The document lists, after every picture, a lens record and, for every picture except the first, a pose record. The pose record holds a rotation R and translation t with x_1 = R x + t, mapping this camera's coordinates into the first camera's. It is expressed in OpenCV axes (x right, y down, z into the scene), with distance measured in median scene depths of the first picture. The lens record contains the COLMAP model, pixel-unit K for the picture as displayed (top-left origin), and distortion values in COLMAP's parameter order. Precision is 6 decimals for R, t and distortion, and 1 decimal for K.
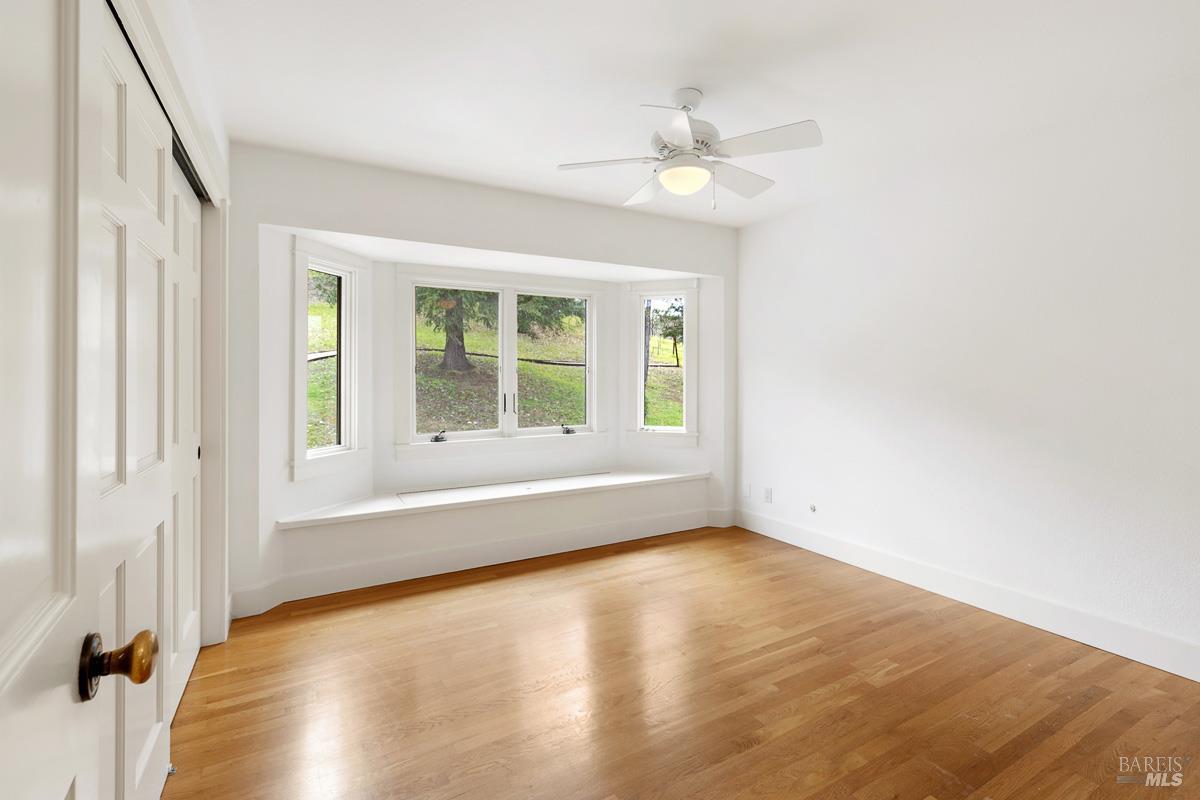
lens RADIAL K [[540.4, 0, 600.0], [0, 540.4, 400.0], [0, 0, 1]] dist [0.000806, -0.000199]
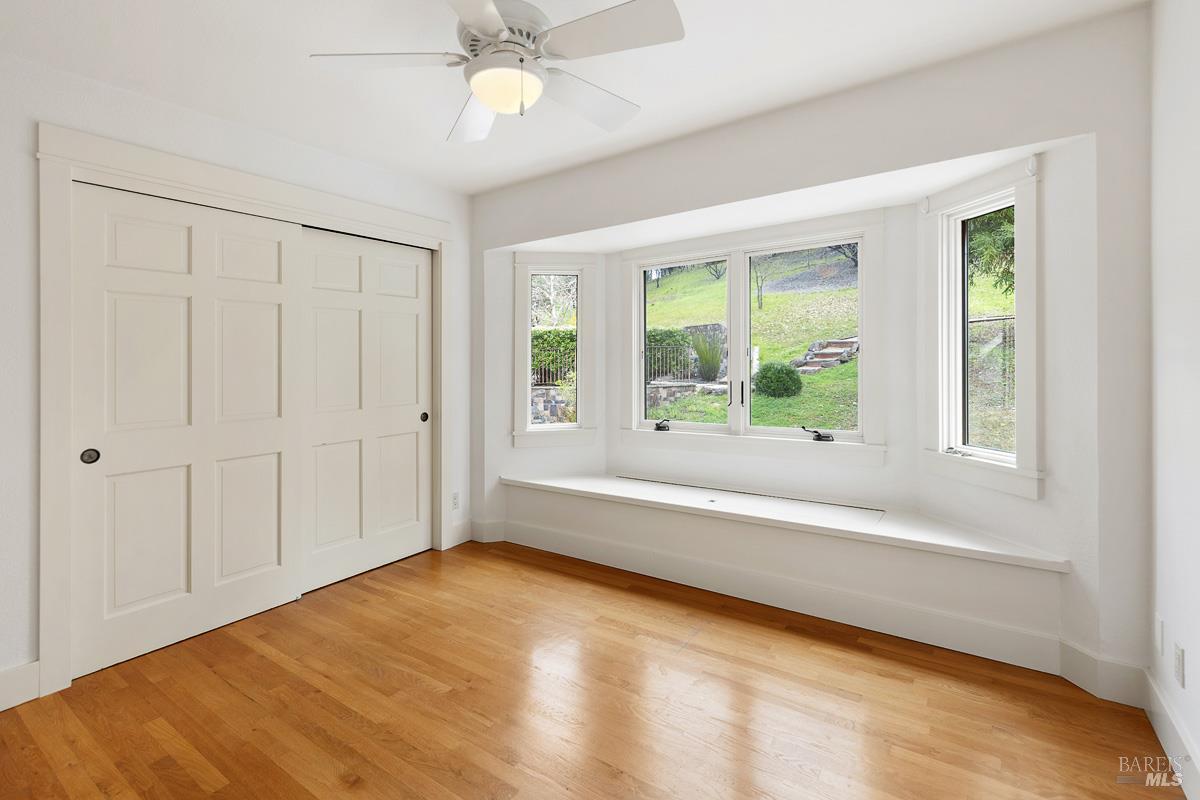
lens RADIAL K [[554.7, 0, 600.6], [0, 554.7, 362.1], [0, 0, 1]] dist [0.004529, -0.000039]
pose [[0.420226, -0.009220, -0.907373, 0.525825], [-0.024291, 0.999476, -0.021406, -0.018380], [0.907094, 0.031037, 0.419781, 0.486265]]
